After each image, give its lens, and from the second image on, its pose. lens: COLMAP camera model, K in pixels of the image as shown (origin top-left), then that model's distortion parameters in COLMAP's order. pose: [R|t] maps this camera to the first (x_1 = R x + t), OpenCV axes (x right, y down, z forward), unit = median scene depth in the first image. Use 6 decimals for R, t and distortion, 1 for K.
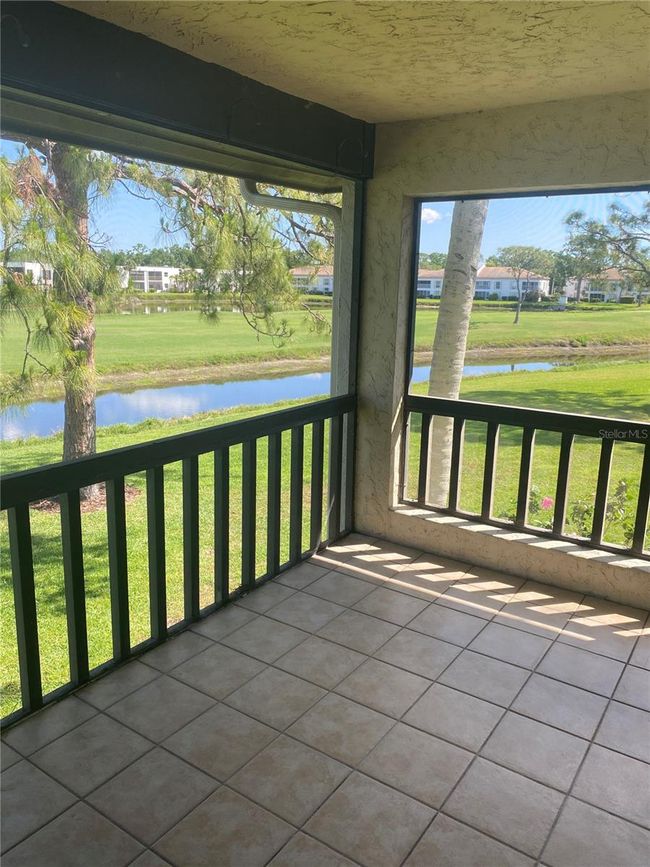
lens RADIAL K [[683.7, 0, 304.9], [0, 683.7, 436.2], [0, 0, 1]] dist [0.084230, -0.133849]
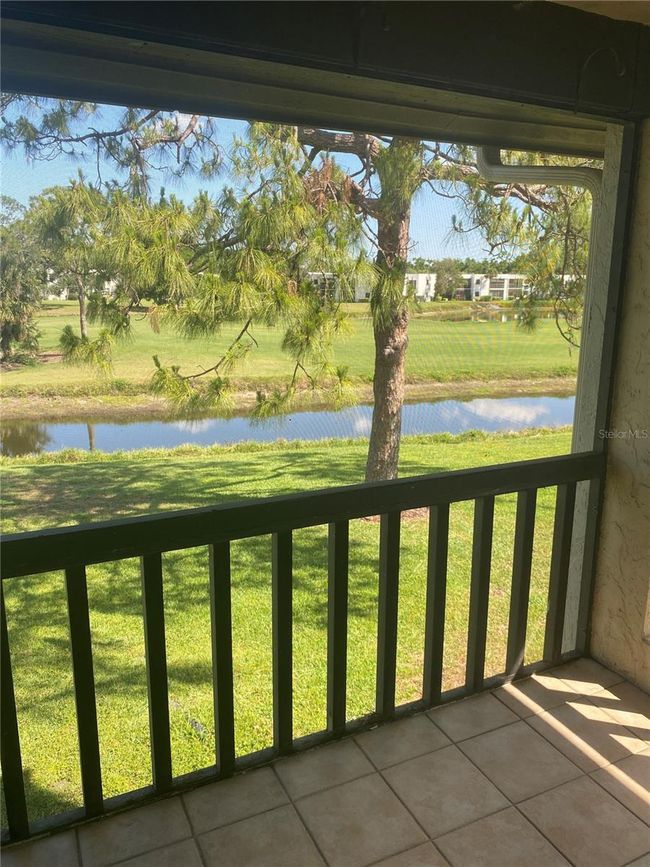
lens RADIAL K [[659.3, 0, 325.0], [0, 659.3, 433.5], [0, 0, 1]] dist [0.068188, -0.102693]
pose [[0.873436, 0.093056, -0.477965, 0.054905], [-0.096693, 0.995168, 0.017056, -0.024949], [0.477242, 0.031319, 0.878213, 0.121389]]
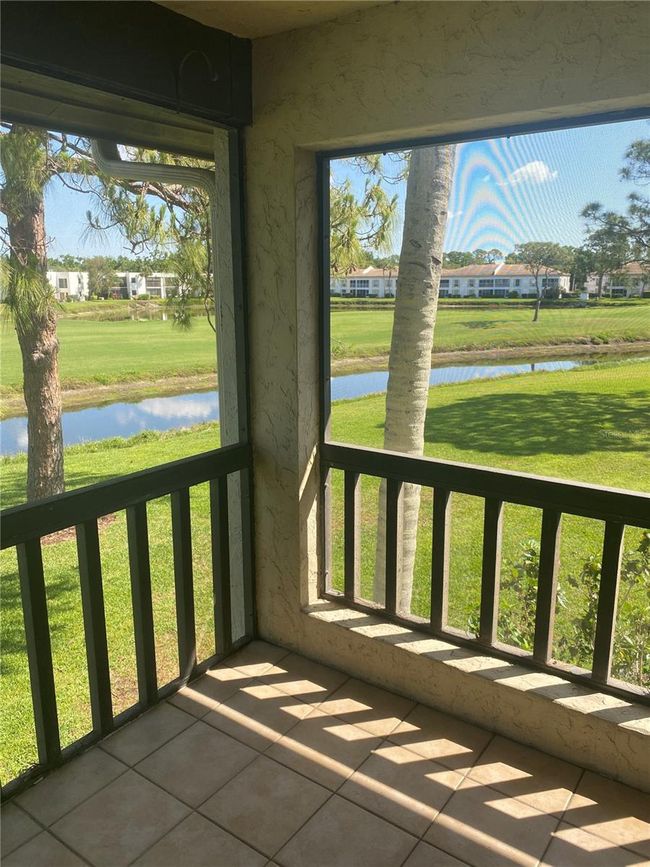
lens RADIAL K [[659.3, 0, 325.0], [0, 659.3, 433.5], [0, 0, 1]] dist [0.068188, -0.102693]
pose [[0.999563, -0.019513, -0.022190, 0.063855], [0.019526, 0.999809, 0.000394, -0.027083], [0.022178, -0.000827, 0.999754, 0.130628]]
